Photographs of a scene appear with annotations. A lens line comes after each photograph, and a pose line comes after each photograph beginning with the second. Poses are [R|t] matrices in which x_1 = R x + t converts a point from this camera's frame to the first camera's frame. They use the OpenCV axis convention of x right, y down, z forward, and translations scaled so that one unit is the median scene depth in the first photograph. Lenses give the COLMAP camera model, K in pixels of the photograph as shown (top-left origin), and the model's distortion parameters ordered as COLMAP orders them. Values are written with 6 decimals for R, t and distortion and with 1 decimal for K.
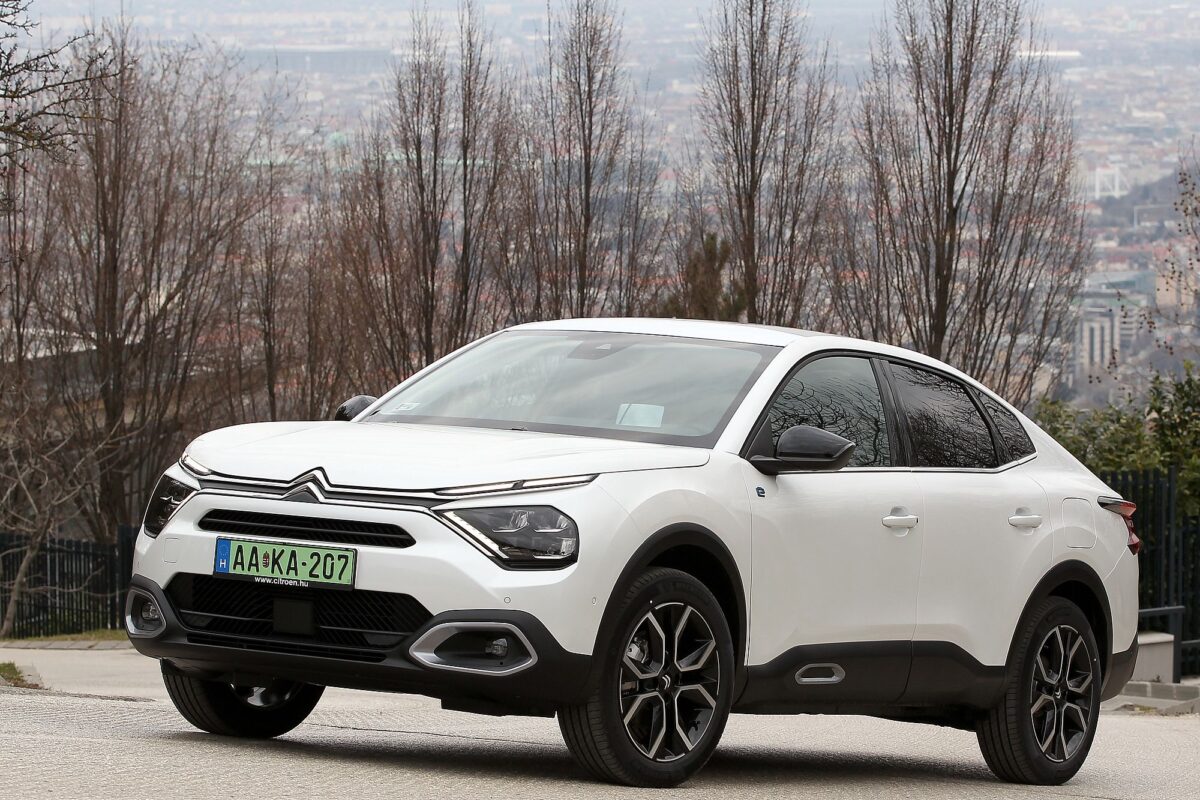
lens RADIAL K [[4272.4, 0, 600.0], [0, 4272.4, 398.3], [0, 0, 1]] dist [0.044633, 0.000000]
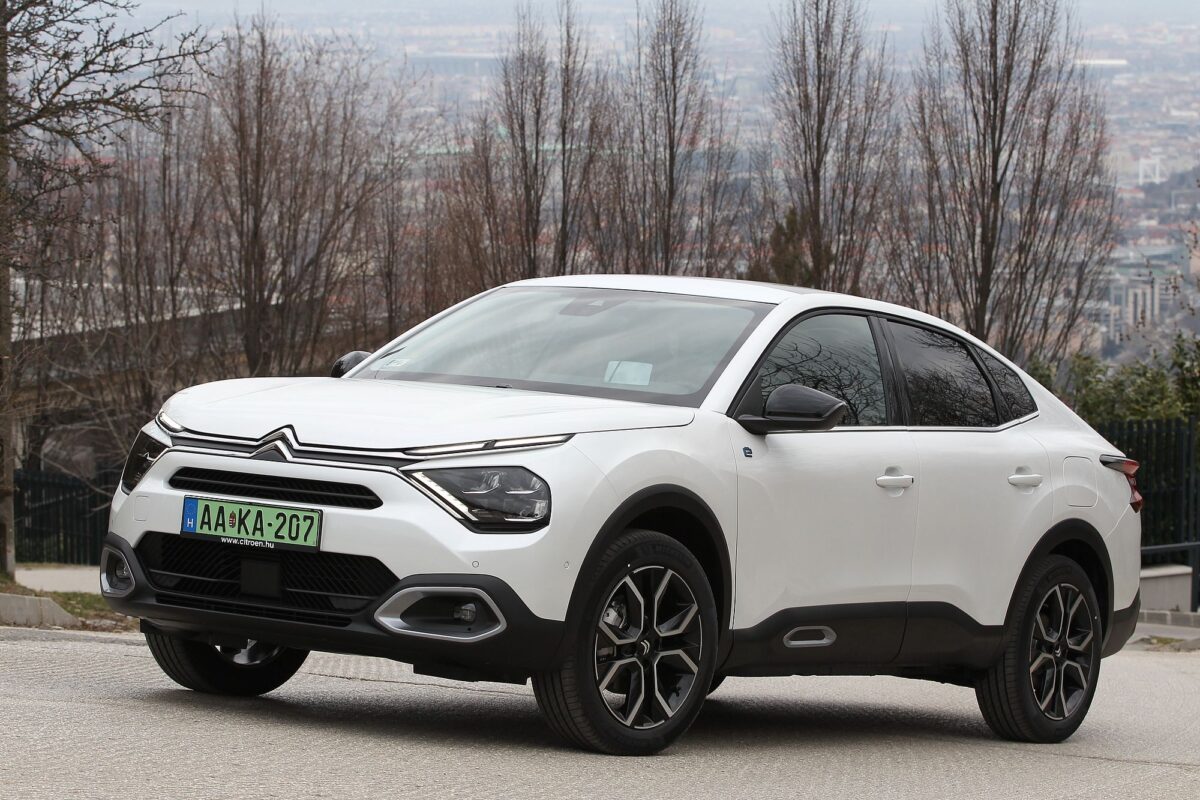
lens RADIAL K [[3605.8, 0, 598.6], [0, 3605.8, 399.6], [0, 0, 1]] dist [-0.038541, 0.000000]
pose [[0.999441, 0.005747, -0.032935, 0.030672], [-0.005297, 0.999892, 0.013732, -0.001265], [0.033010, -0.013549, 0.999363, 0.173613]]
